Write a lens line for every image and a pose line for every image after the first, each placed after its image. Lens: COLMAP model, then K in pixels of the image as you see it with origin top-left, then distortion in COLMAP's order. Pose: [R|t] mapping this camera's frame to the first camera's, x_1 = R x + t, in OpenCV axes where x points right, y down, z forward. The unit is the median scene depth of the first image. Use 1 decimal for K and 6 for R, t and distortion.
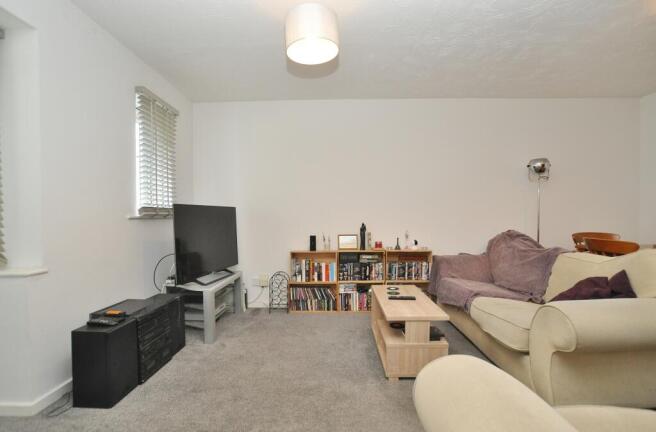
lens RADIAL K [[323.7, 0, 329.5], [0, 323.7, 221.5], [0, 0, 1]] dist [-0.048991, 0.018957]
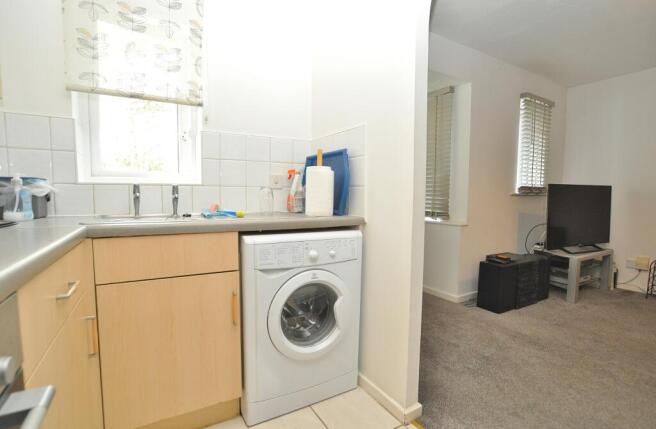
lens RADIAL K [[330.7, 0, 309.7], [0, 330.7, 220.2], [0, 0, 1]] dist [-0.057146, 0.023454]
pose [[0.514250, 0.085275, -0.853390, 0.087375], [-0.026222, 0.996143, 0.083738, 0.003333], [0.857239, -0.020684, 0.514503, -0.331426]]
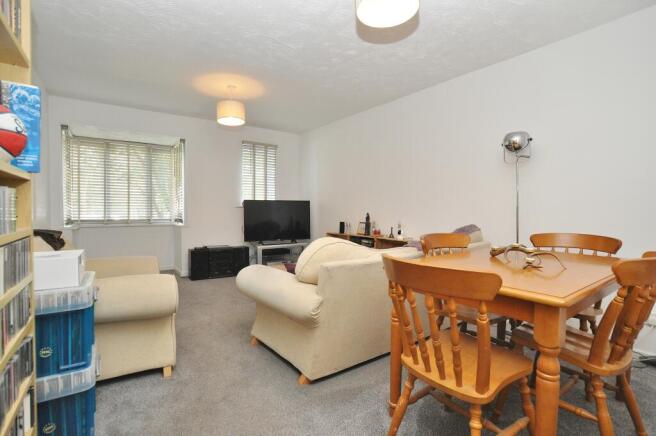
lens RADIAL K [[323.7, 0, 326.8], [0, 323.7, 214.3], [0, 0, 1]] dist [-0.048991, 0.018957]
pose [[0.579082, 0.025025, -0.814885, 1.029273], [-0.020657, 0.999658, 0.016020, -0.006841], [0.815008, 0.007556, 0.579401, 0.193242]]
